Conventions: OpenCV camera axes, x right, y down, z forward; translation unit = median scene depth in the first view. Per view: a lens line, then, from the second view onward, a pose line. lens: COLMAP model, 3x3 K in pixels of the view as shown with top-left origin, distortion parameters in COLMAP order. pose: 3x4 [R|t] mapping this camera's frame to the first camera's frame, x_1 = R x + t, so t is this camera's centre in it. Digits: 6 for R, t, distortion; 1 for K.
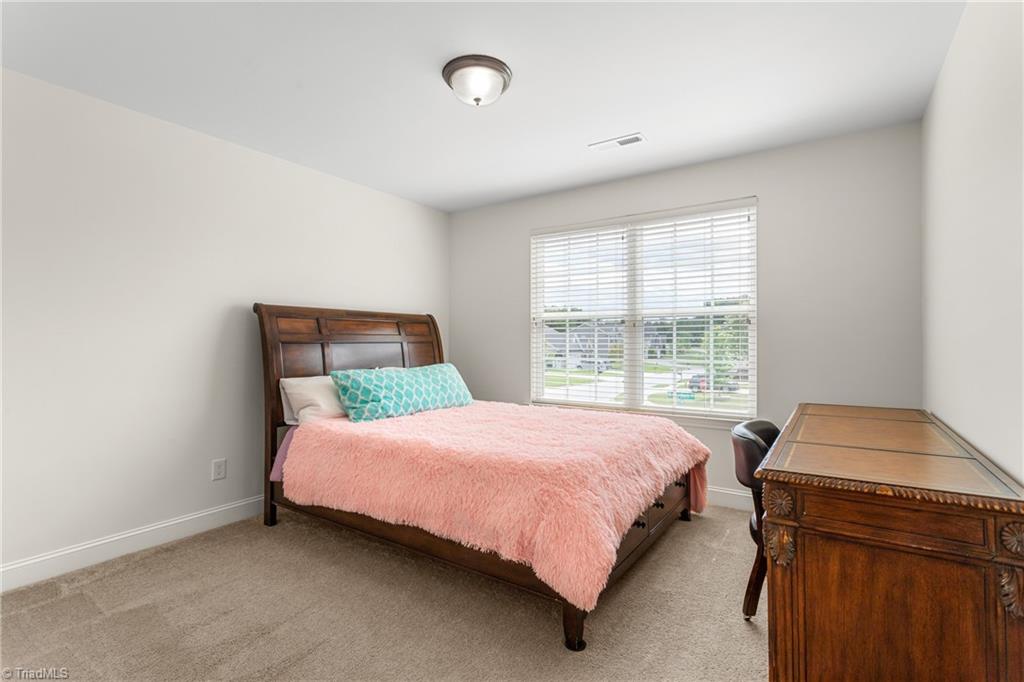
lens RADIAL K [[487.9, 0, 512.0], [0, 487.9, 341.0], [0, 0, 1]] dist [0.011545, 0.000250]
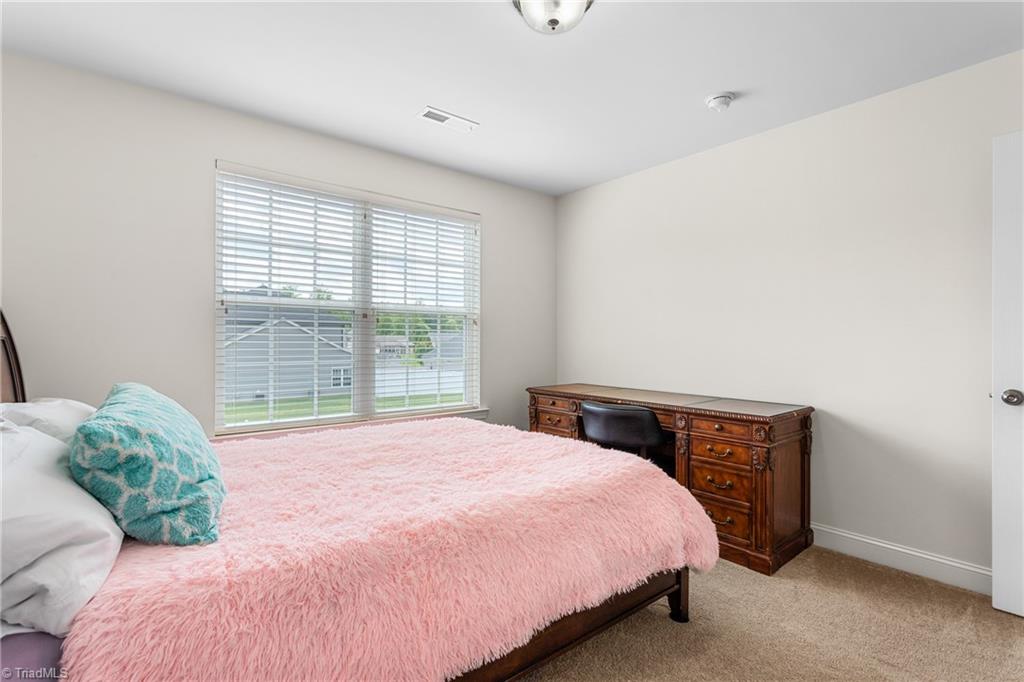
lens RADIAL K [[487.9, 0, 512.0], [0, 487.9, 341.0], [0, 0, 1]] dist [0.011545, 0.000250]
pose [[0.286382, 0.004405, 0.958105, -0.591847], [-0.002083, 0.999990, -0.003976, 0.006100], [-0.958113, -0.000857, 0.286388, 0.613677]]
